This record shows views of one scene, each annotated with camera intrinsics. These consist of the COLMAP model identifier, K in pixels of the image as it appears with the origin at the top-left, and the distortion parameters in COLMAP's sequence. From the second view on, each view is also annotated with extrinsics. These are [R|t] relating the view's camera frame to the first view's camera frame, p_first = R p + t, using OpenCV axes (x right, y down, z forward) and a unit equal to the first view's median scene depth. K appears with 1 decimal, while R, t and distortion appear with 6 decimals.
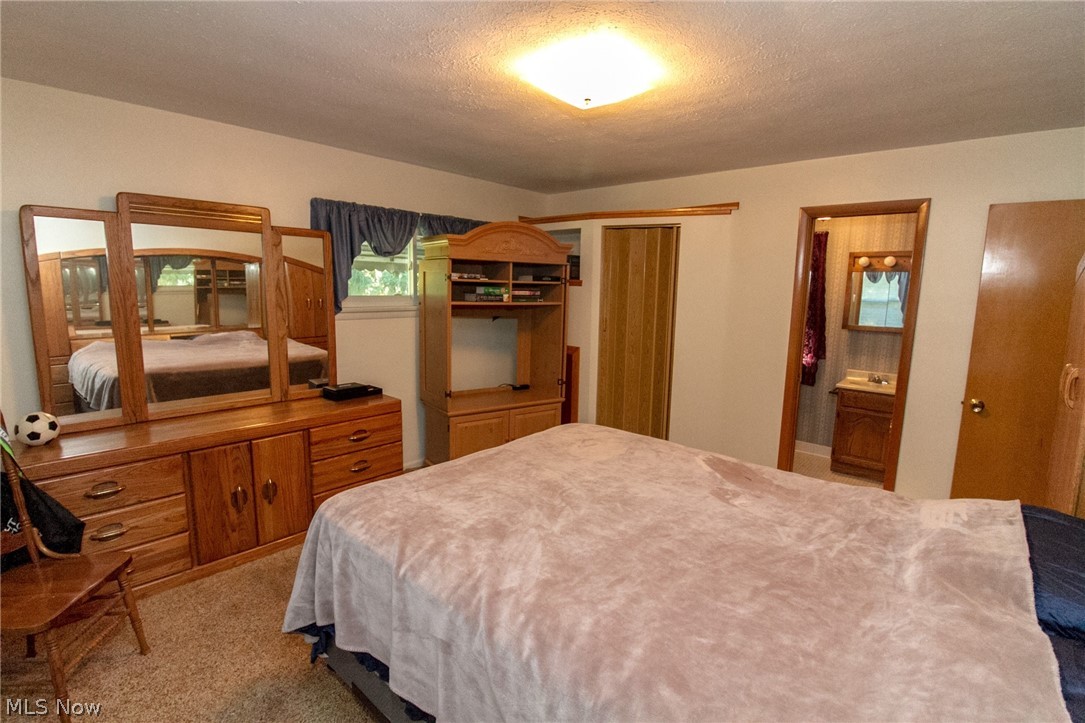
lens RADIAL K [[509.2, 0, 543.8], [0, 509.2, 359.7], [0, 0, 1]] dist [0.000890, -0.011233]
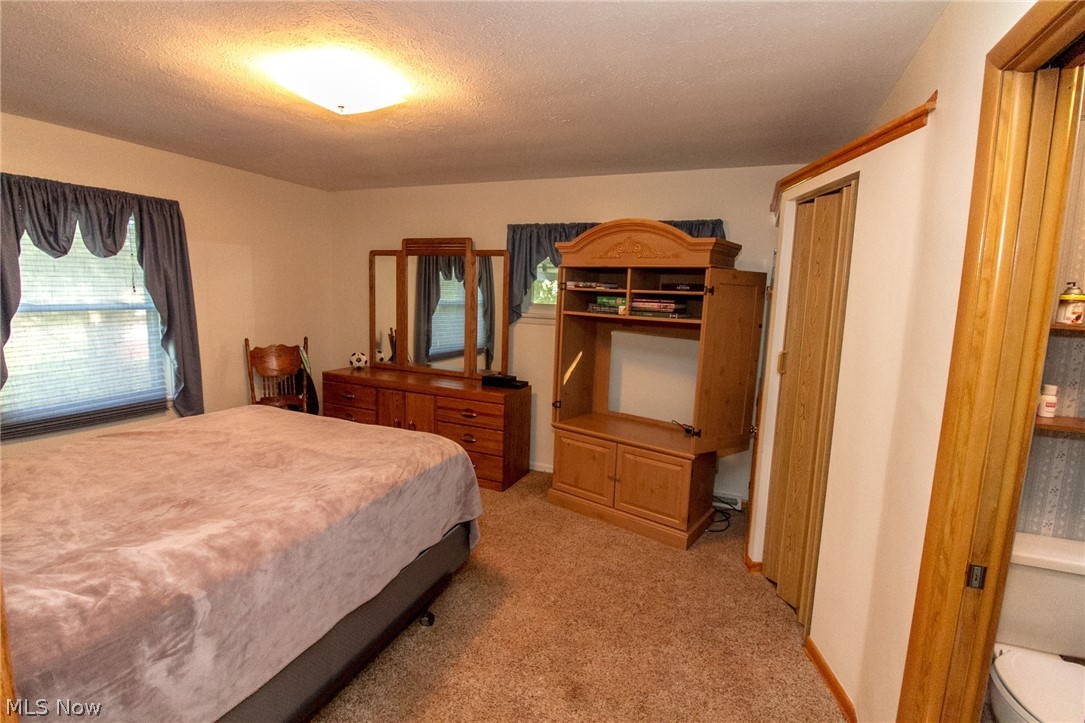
lens RADIAL K [[509.2, 0, 543.8], [0, 509.2, 359.7], [0, 0, 1]] dist [0.000890, -0.011233]
pose [[0.311792, 0.120016, -0.942540, 0.706057], [-0.162820, 0.984066, 0.071443, -0.081333], [0.936096, 0.131189, 0.326364, 0.626560]]
